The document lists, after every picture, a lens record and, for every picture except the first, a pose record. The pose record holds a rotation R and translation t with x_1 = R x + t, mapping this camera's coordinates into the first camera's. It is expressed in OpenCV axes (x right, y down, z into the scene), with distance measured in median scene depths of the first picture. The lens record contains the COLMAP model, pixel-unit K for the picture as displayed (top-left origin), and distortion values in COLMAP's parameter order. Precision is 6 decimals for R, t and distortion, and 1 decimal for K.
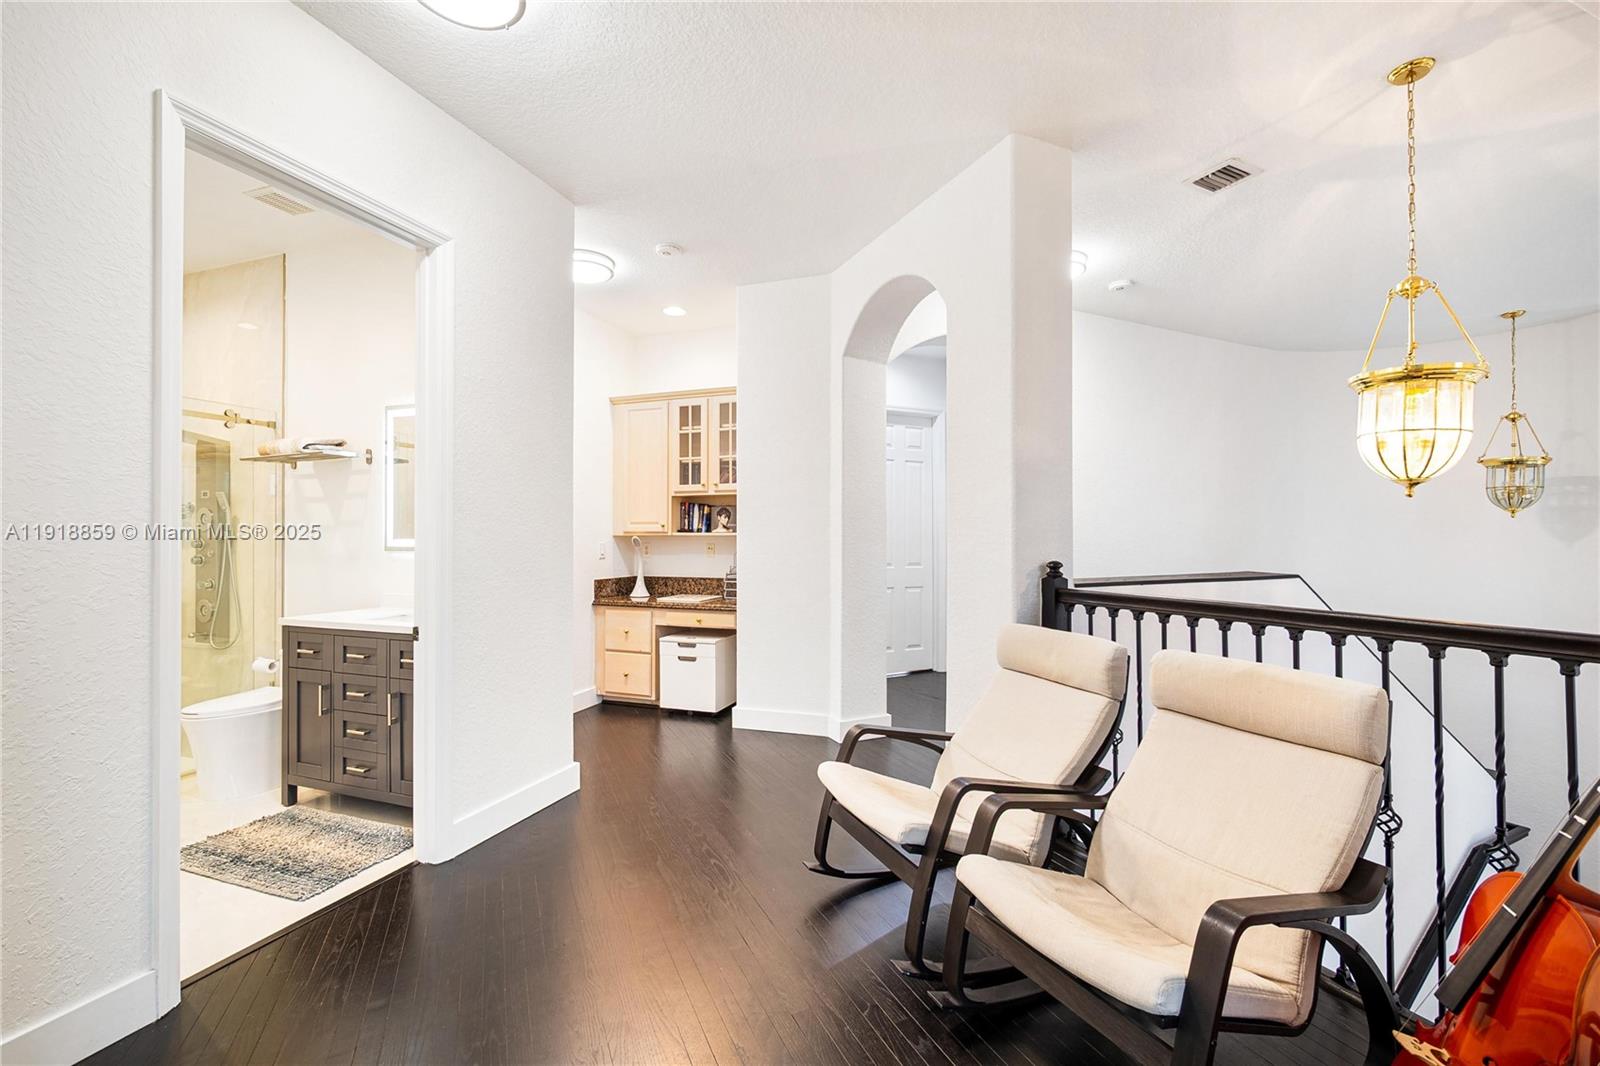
lens RADIAL K [[659.7, 0, 802.9], [0, 659.7, 529.4], [0, 0, 1]] dist [-0.000583, -0.000203]
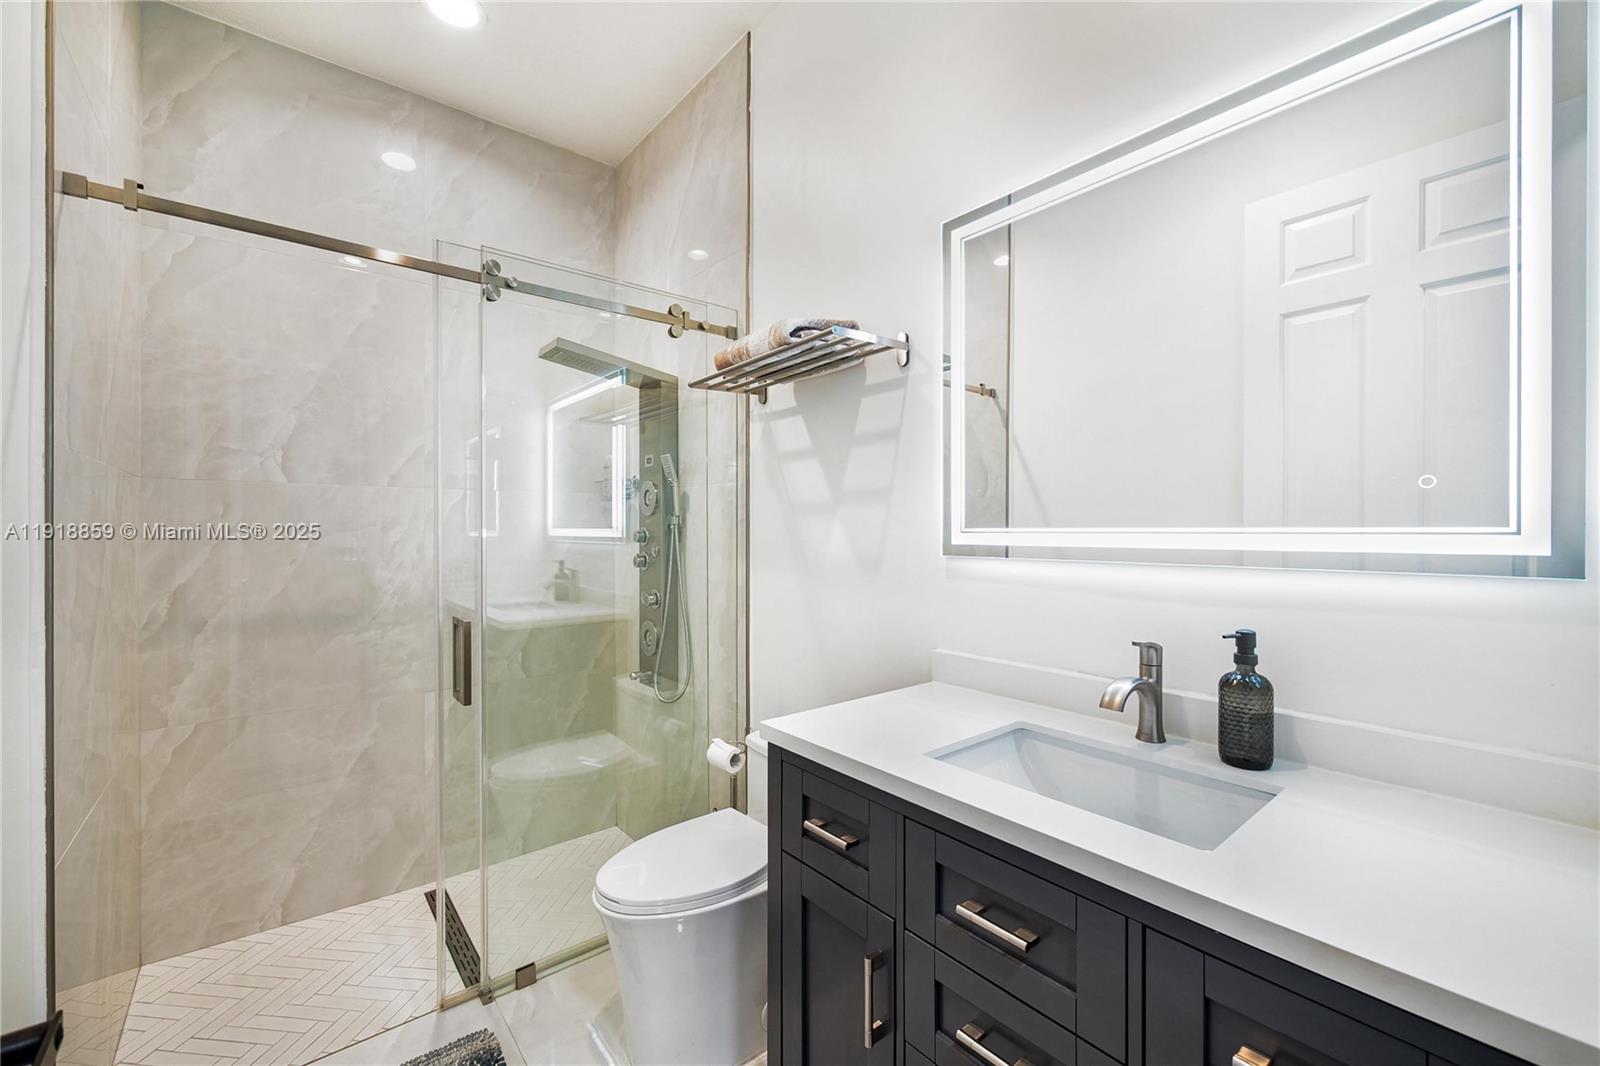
lens RADIAL K [[659.7, 0, 802.9], [0, 659.7, 529.4], [0, 0, 1]] dist [-0.000583, -0.000203]
pose [[0.856294, 0.001592, -0.516486, -0.463580], [0.001375, 0.999985, 0.005362, 0.012508], [0.516487, -0.005302, 0.856279, 0.548470]]
